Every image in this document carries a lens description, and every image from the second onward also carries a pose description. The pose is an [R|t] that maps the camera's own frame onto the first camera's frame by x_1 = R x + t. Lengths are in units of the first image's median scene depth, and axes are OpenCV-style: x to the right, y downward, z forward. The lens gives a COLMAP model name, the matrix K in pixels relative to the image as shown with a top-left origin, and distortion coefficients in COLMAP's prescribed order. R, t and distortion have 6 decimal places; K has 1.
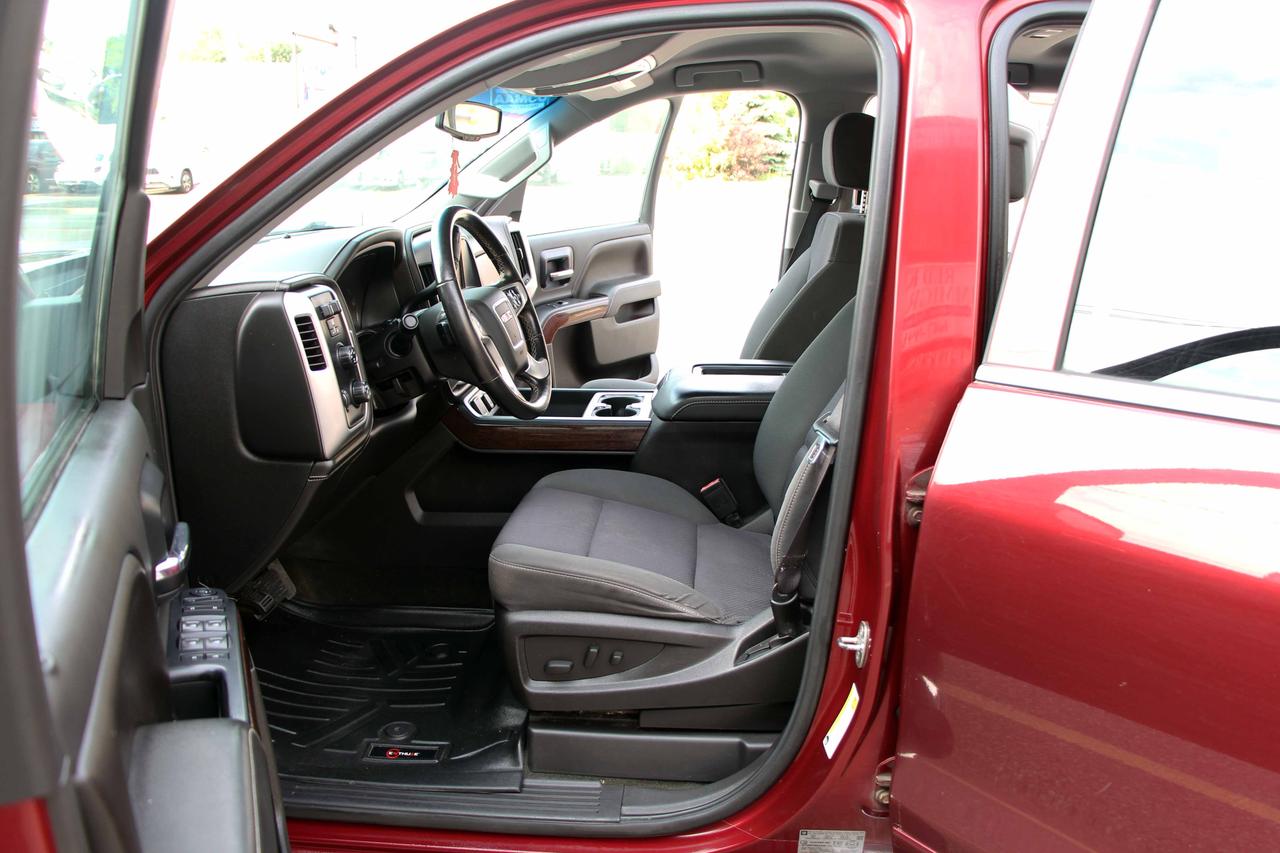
lens RADIAL K [[1044.8, 0, 640.0], [0, 1044.8, 426.5], [0, 0, 1]] dist [-0.210880, 0.195450]
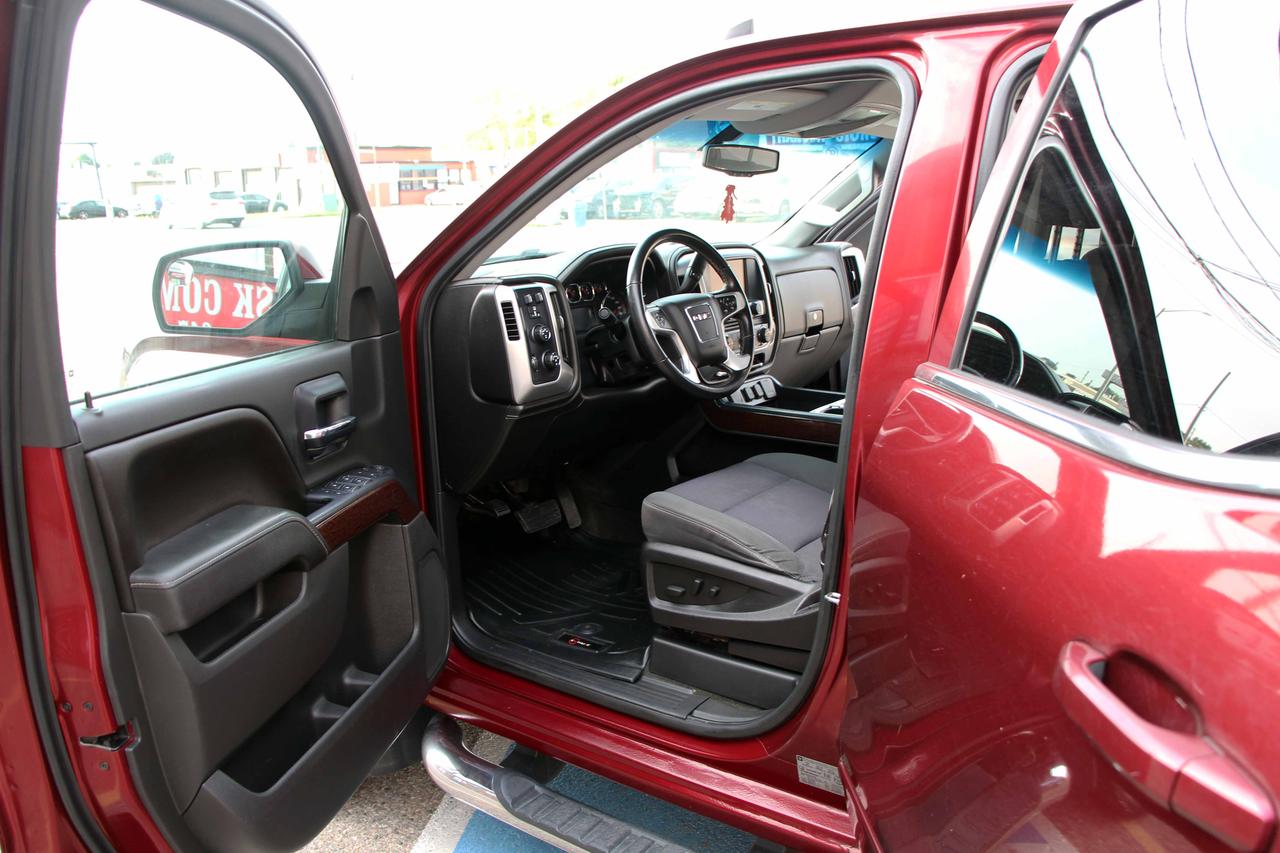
lens RADIAL K [[1044.8, 0, 640.0], [0, 1044.8, 426.5], [0, 0, 1]] dist [-0.210880, 0.195450]
pose [[0.843507, 0.102426, -0.527262, 0.540398], [-0.117759, 0.993032, 0.004518, 0.032517], [0.524051, 0.058279, 0.849691, -0.116662]]
